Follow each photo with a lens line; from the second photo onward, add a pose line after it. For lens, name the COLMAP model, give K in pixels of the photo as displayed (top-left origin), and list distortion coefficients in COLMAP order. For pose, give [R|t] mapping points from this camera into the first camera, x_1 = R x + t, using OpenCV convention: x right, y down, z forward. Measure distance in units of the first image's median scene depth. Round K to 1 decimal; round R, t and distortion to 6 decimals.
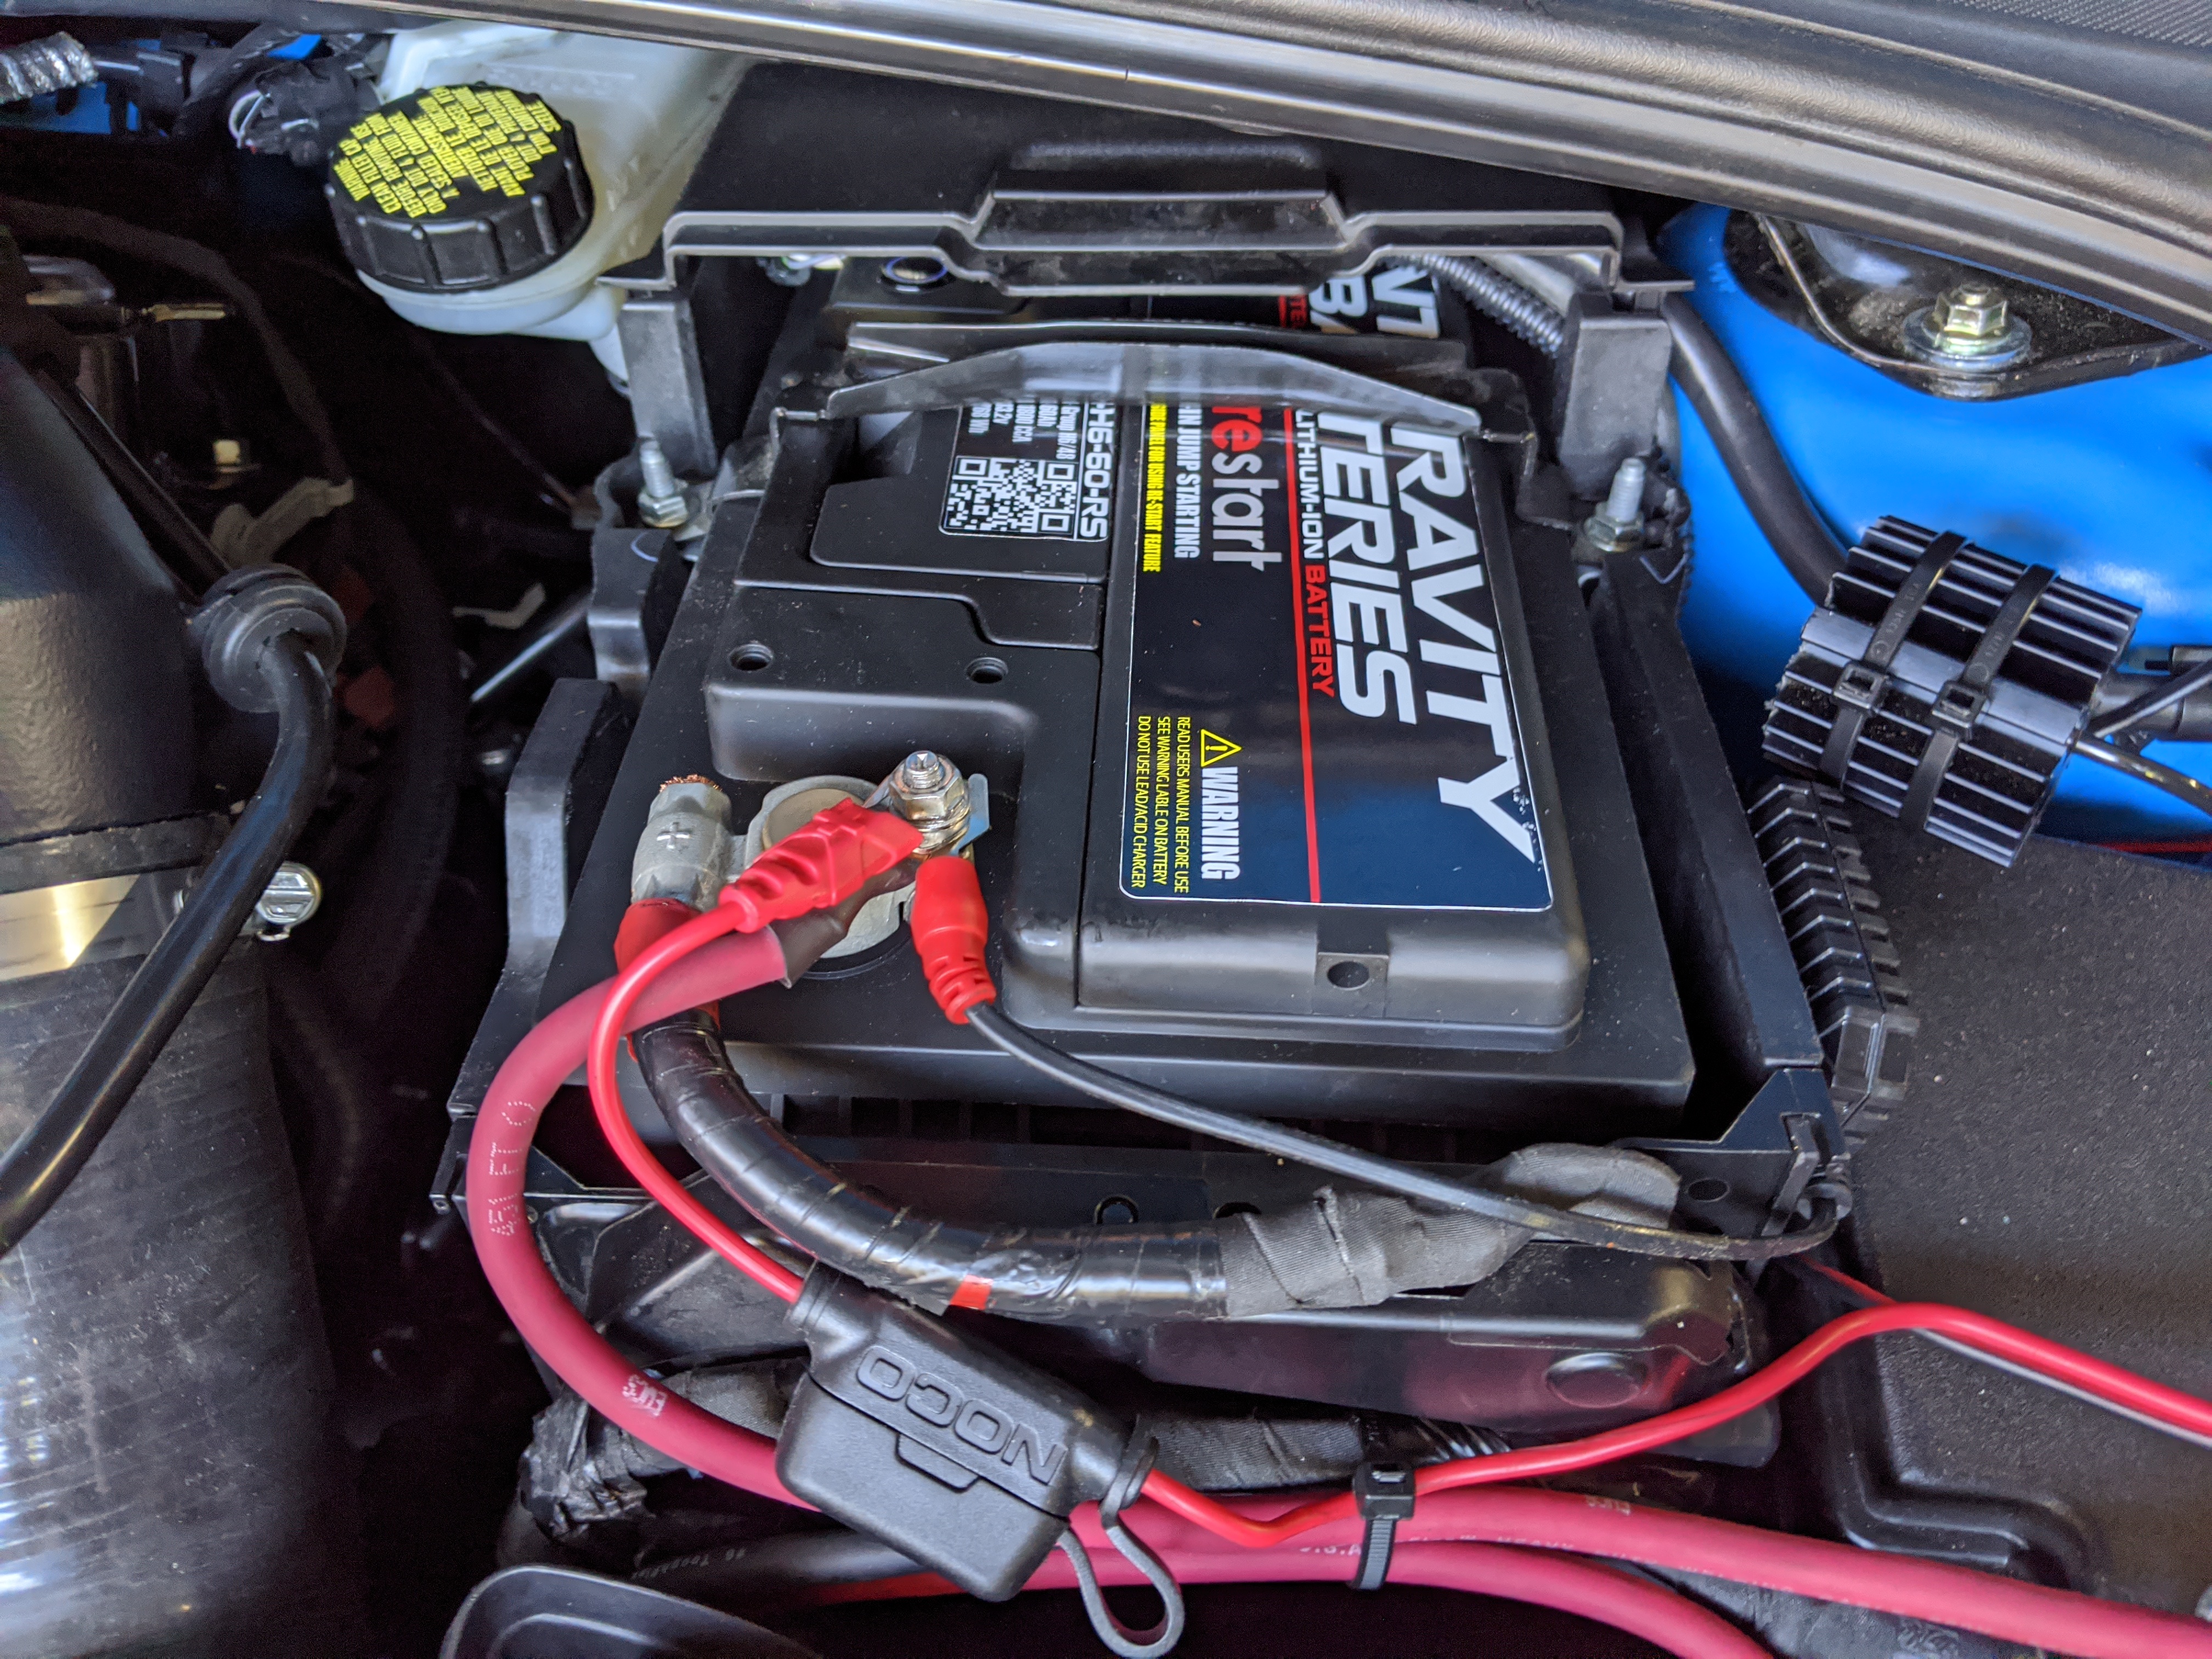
lens RADIAL K [[1792.3, 0, 1097.8], [0, 1792.3, 798.6], [0, 0, 1]] dist [0.043524, -0.121493]
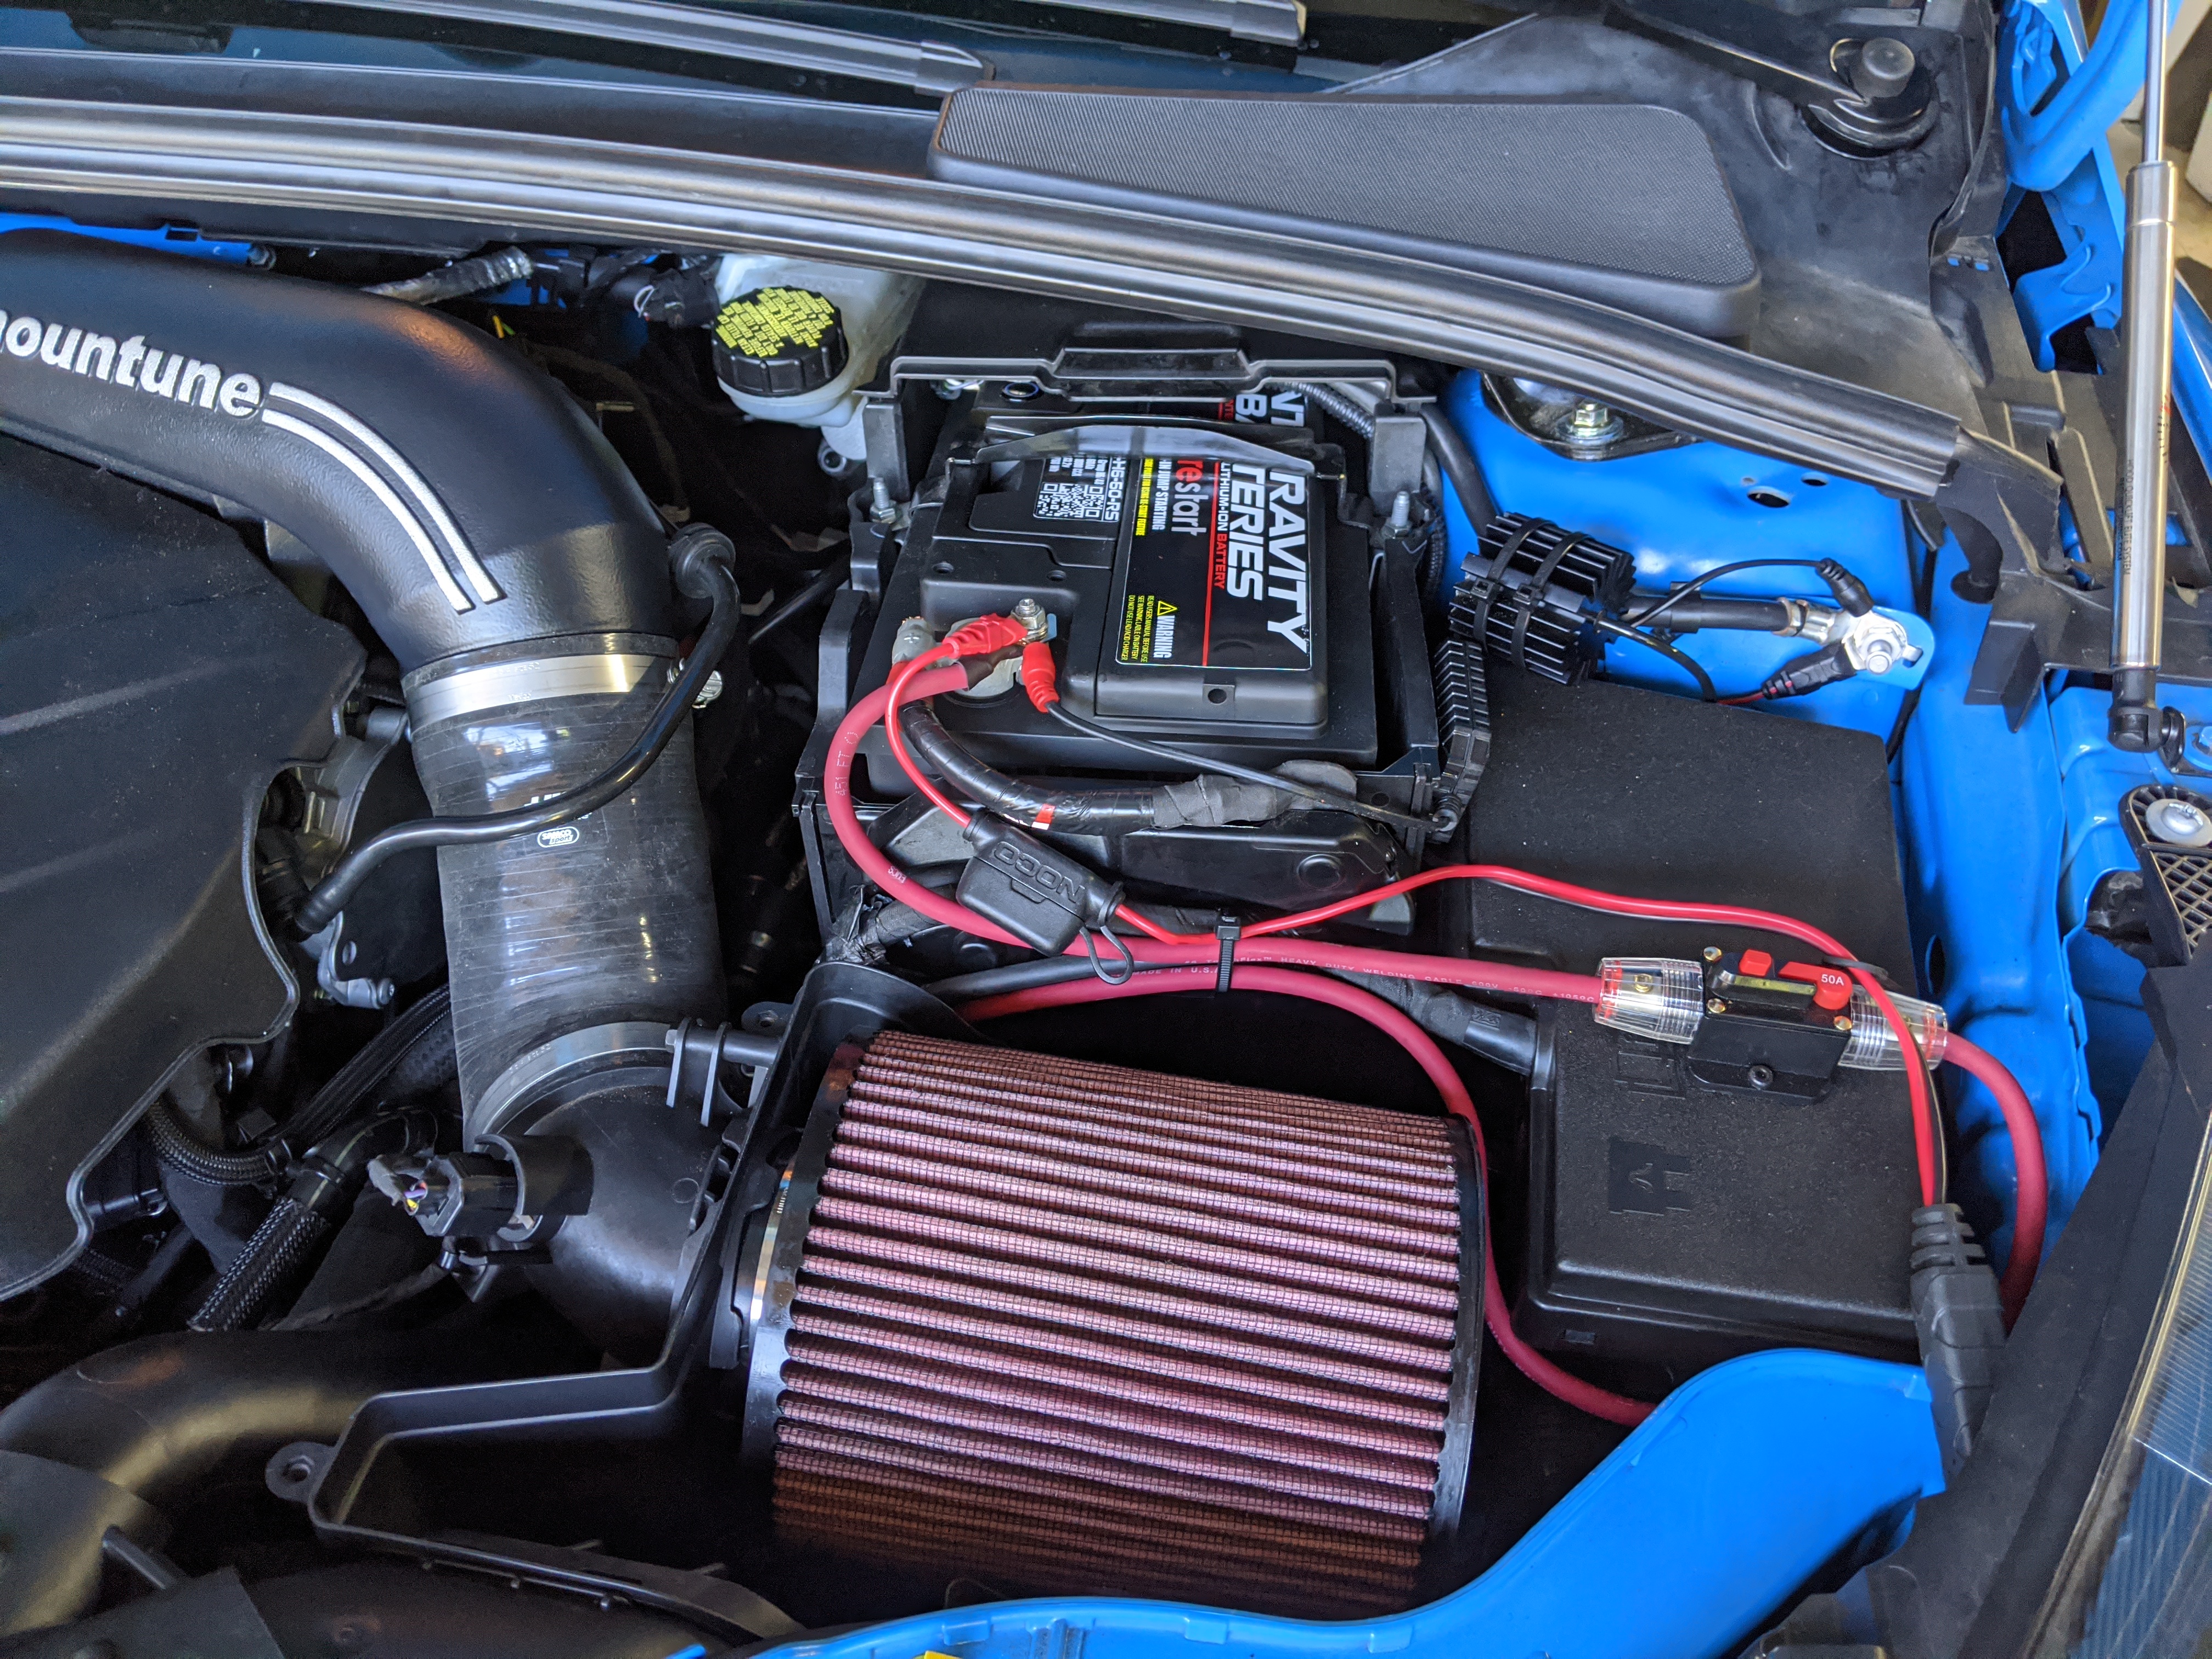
lens RADIAL K [[1735.6, 0, 1051.2], [0, 1735.6, 837.9], [0, 0, 1]] dist [0.080599, -0.118913]
pose [[0.998326, 0.024919, -0.052185, 0.038657], [-0.027852, 0.998028, -0.056260, 0.302501], [0.050680, 0.057619, 0.997051, -0.863586]]
